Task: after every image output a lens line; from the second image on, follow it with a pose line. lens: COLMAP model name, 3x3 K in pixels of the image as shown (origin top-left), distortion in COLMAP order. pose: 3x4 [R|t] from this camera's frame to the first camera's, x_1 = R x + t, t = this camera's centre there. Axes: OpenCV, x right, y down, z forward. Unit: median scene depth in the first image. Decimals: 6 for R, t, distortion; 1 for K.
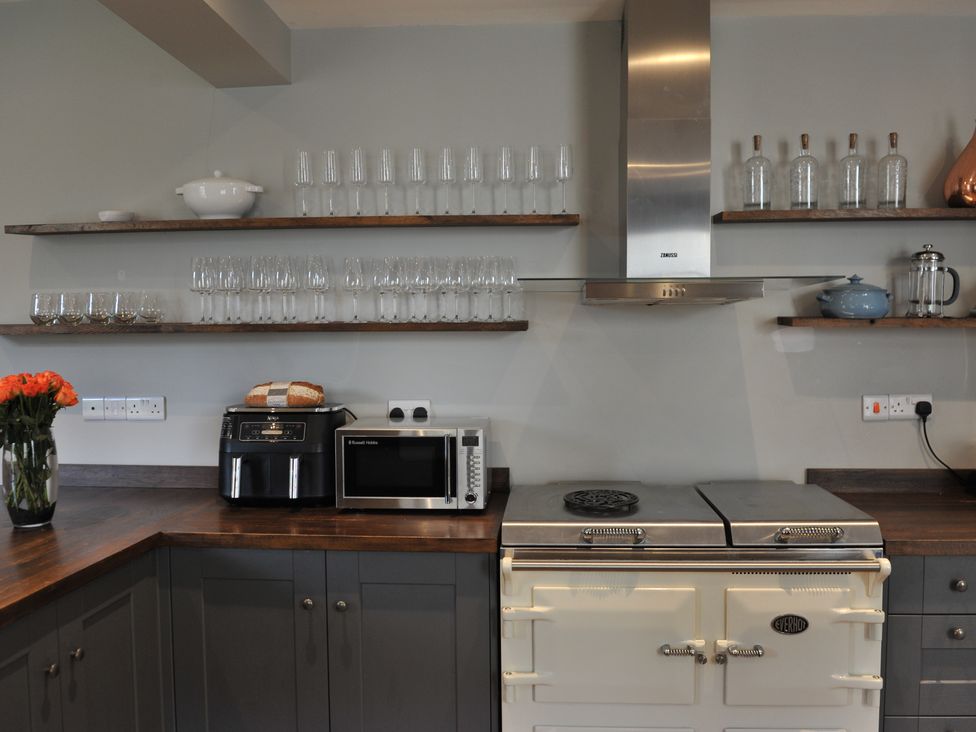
lens RADIAL K [[752.1, 0, 496.3], [0, 752.1, 360.5], [0, 0, 1]] dist [-0.045163, -0.008734]
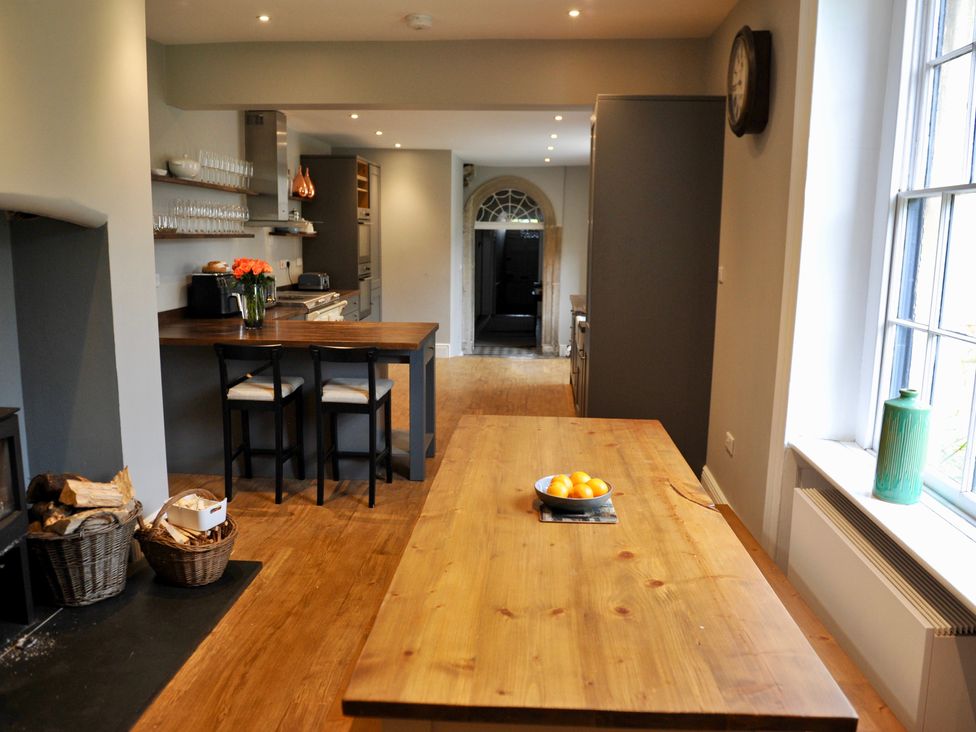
lens RADIAL K [[752.1, 0, 496.3], [0, 752.1, 360.5], [0, 0, 1]] dist [-0.045163, -0.008734]
pose [[-0.021838, -0.162187, 0.986518, -2.445417], [0.017929, 0.986531, 0.162586, -0.025168], [-0.999601, 0.021238, -0.018635, 0.231336]]
